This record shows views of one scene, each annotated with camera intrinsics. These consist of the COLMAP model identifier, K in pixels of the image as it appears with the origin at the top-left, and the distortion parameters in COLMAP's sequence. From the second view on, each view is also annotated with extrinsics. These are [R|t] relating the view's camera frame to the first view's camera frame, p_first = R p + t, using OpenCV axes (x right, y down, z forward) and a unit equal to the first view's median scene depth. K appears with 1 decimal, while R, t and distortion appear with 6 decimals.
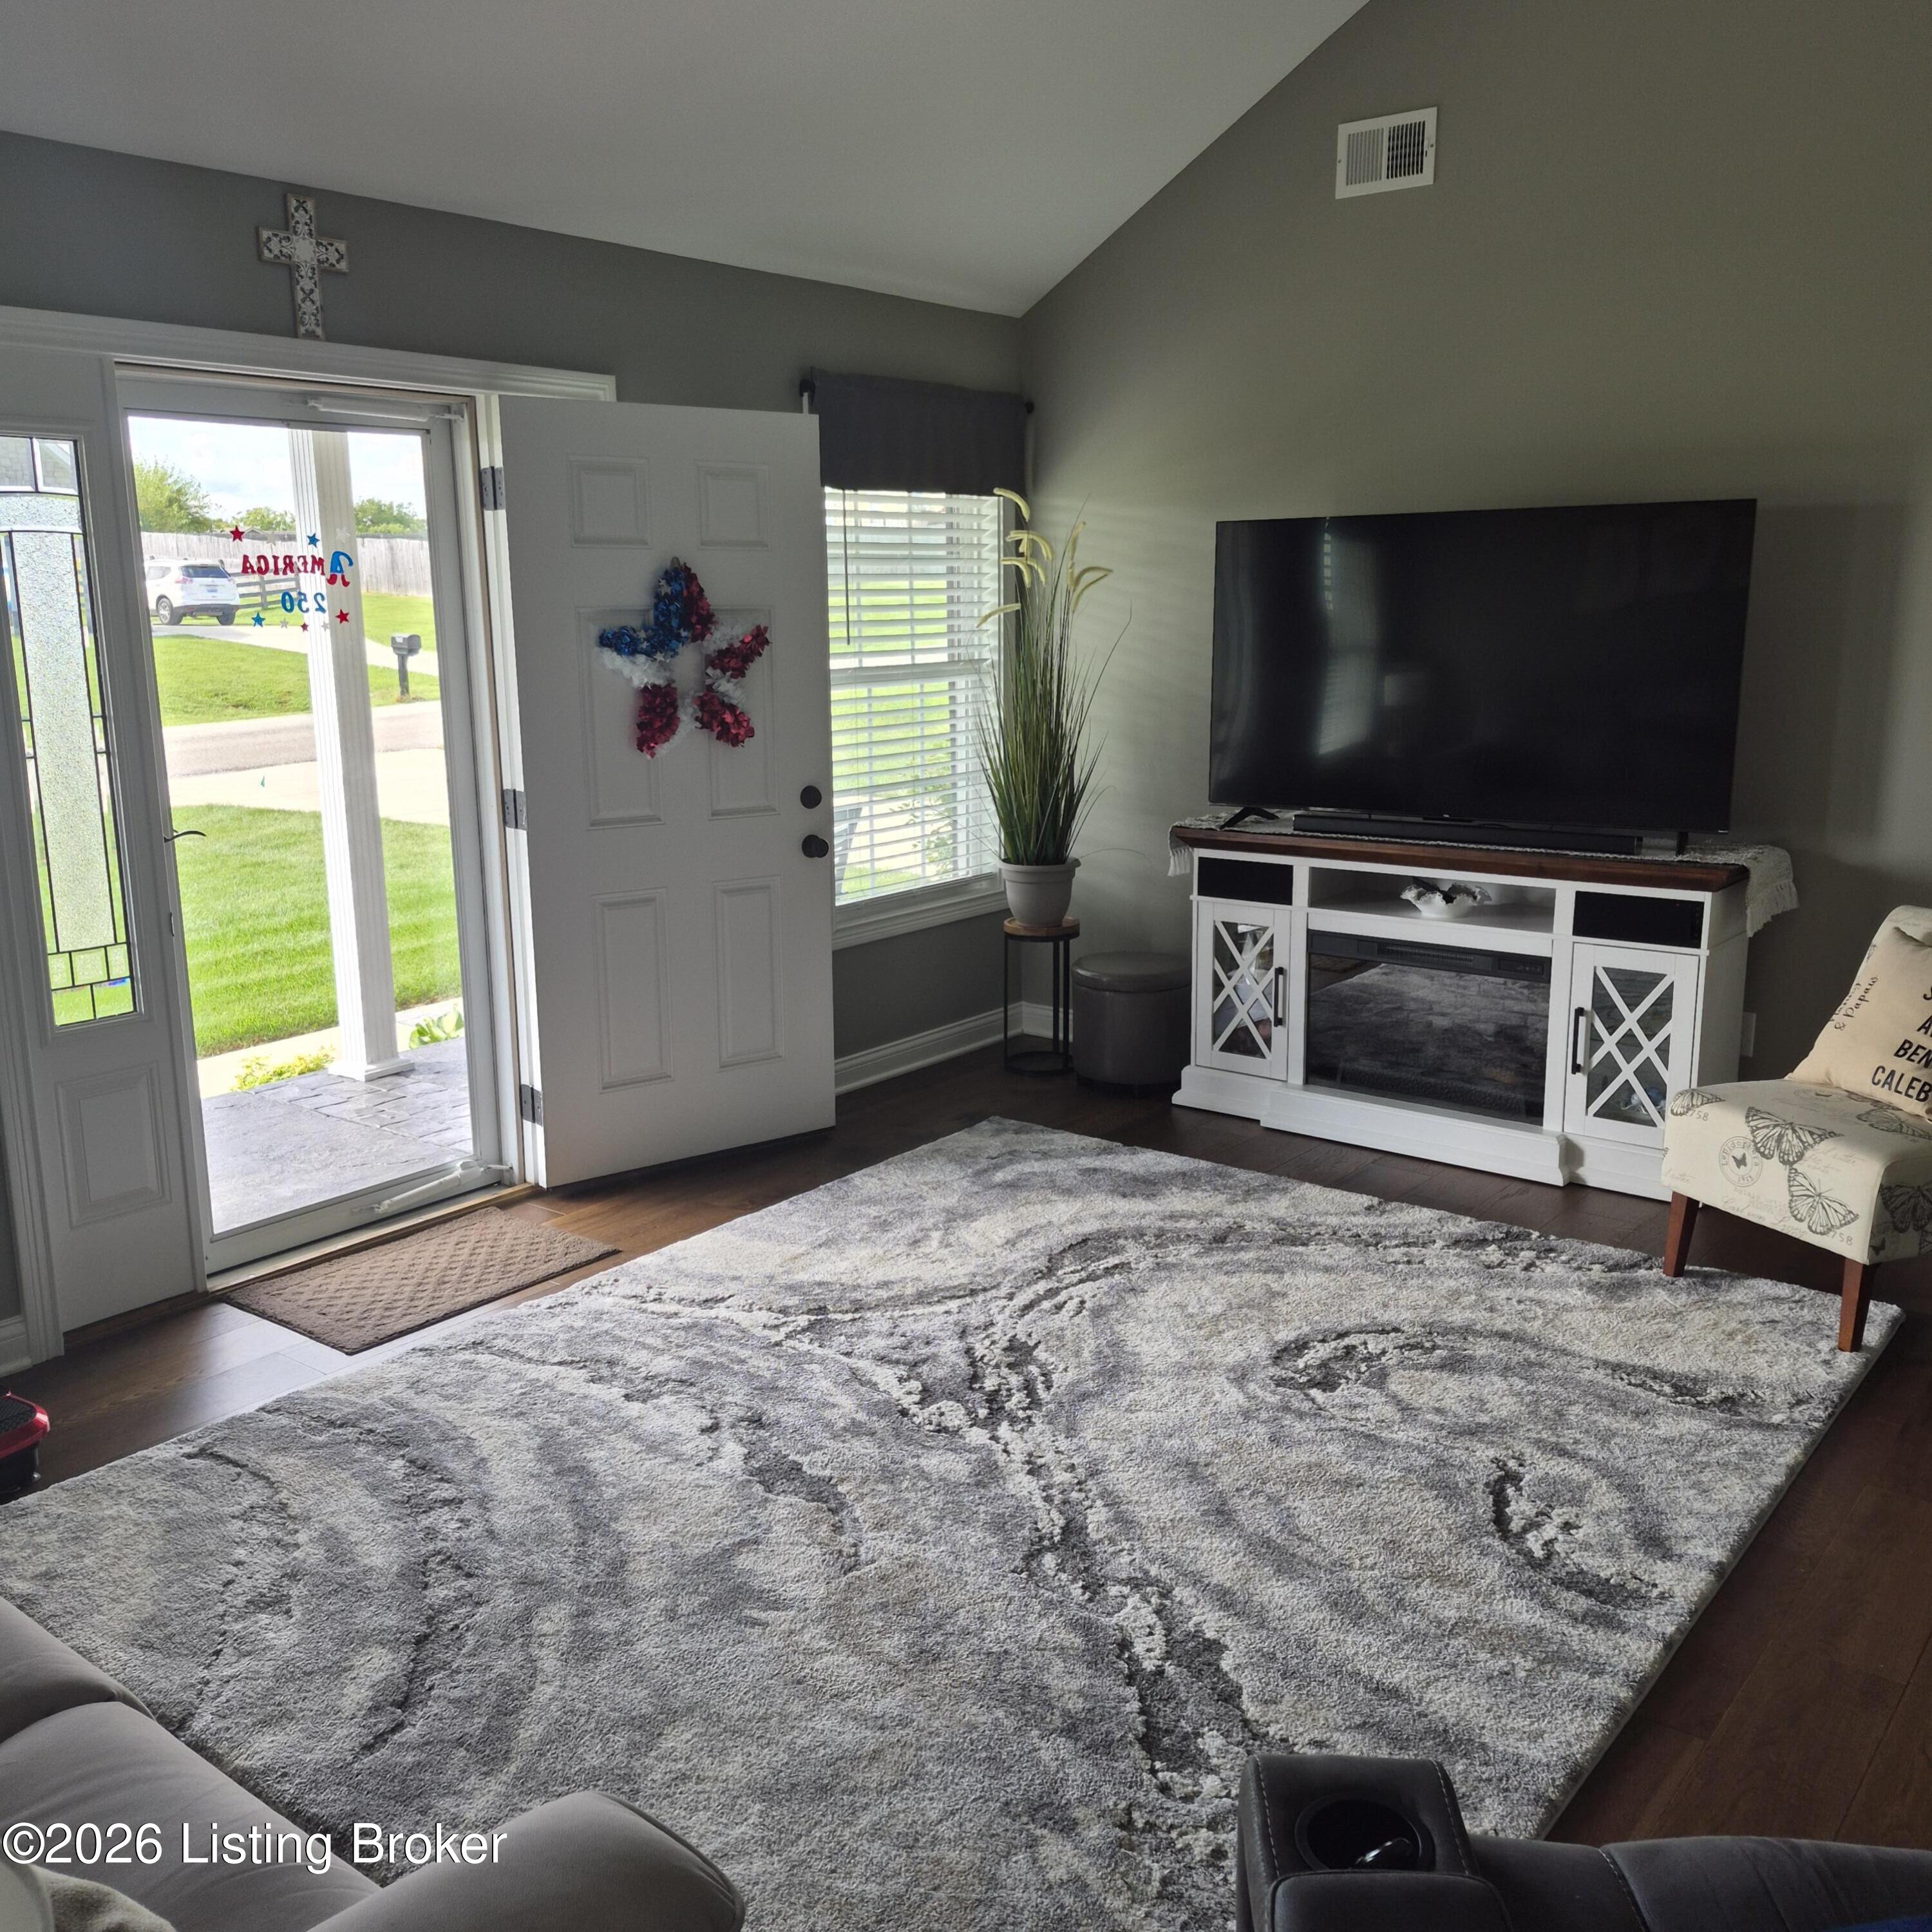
lens RADIAL K [[1756.6, 0, 952.5], [0, 1756.6, 980.0], [0, 0, 1]] dist [0.083907, -0.137088]
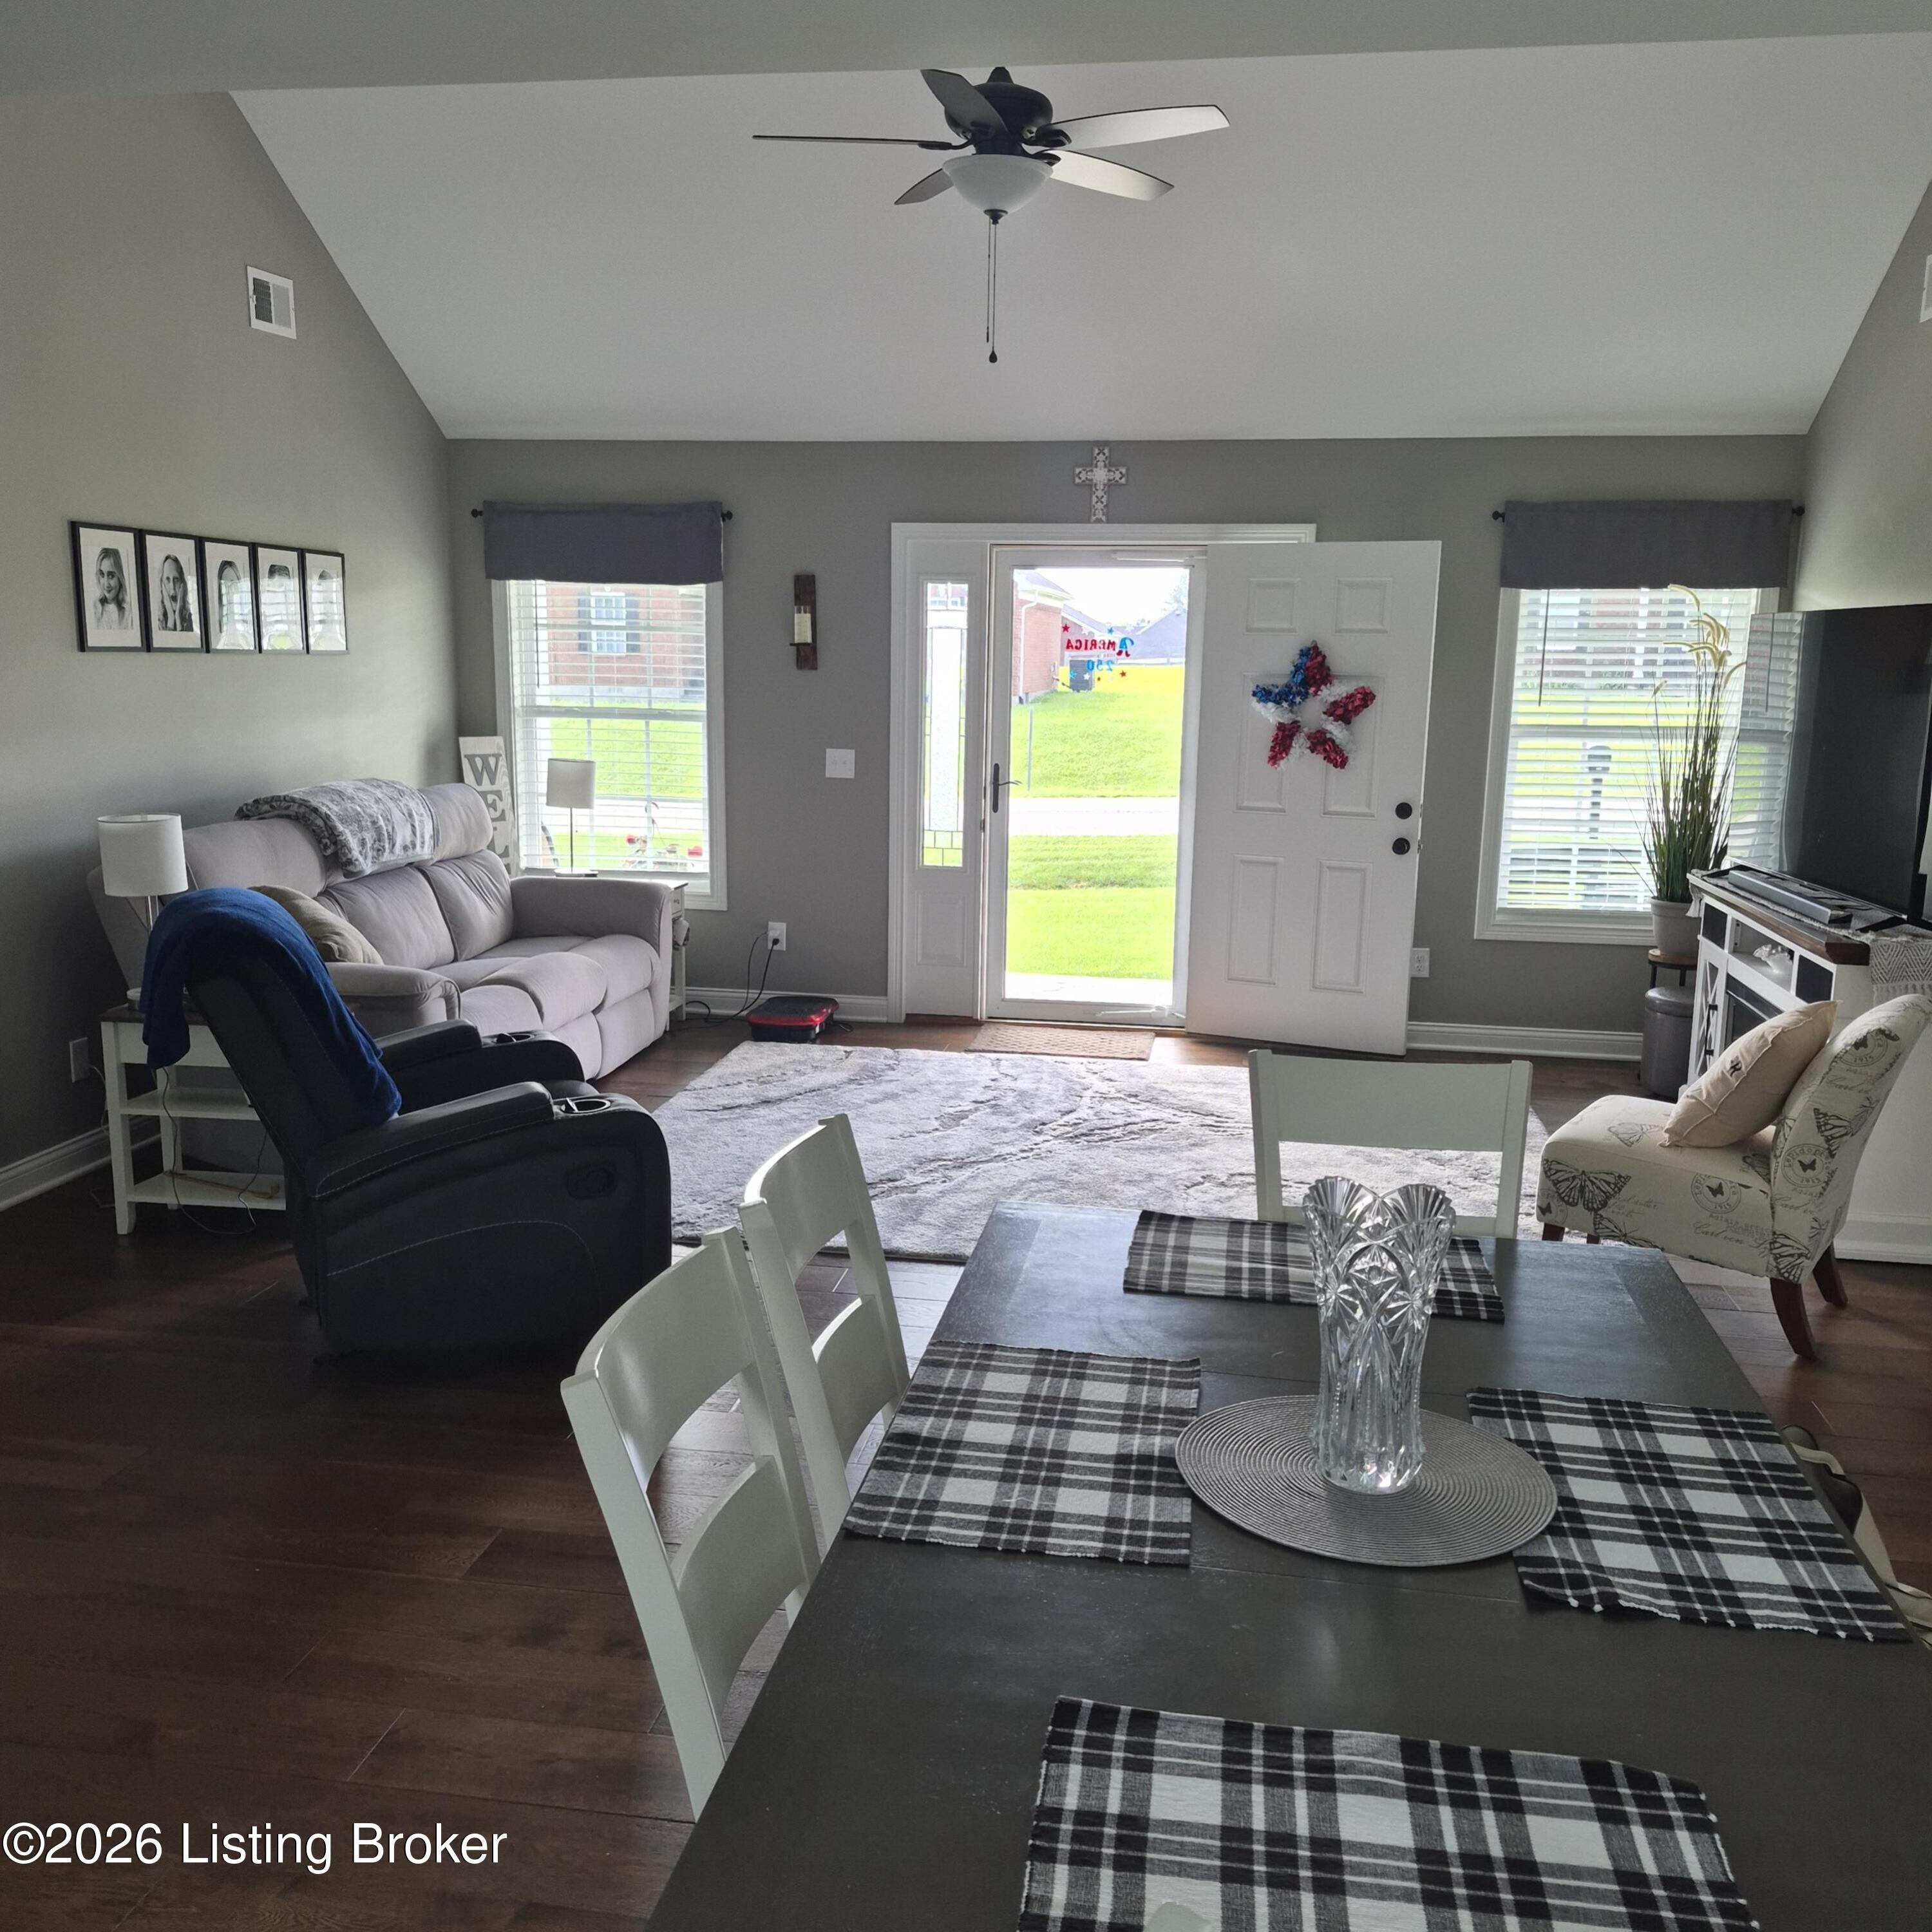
lens RADIAL K [[1756.6, 0, 952.5], [0, 1756.6, 980.0], [0, 0, 1]] dist [0.083907, -0.137088]
pose [[0.488585, 0.176987, -0.854377, 1.173149], [-0.209909, 0.974294, 0.081790, -0.016330], [0.846890, 0.139380, 0.513176, -0.000467]]
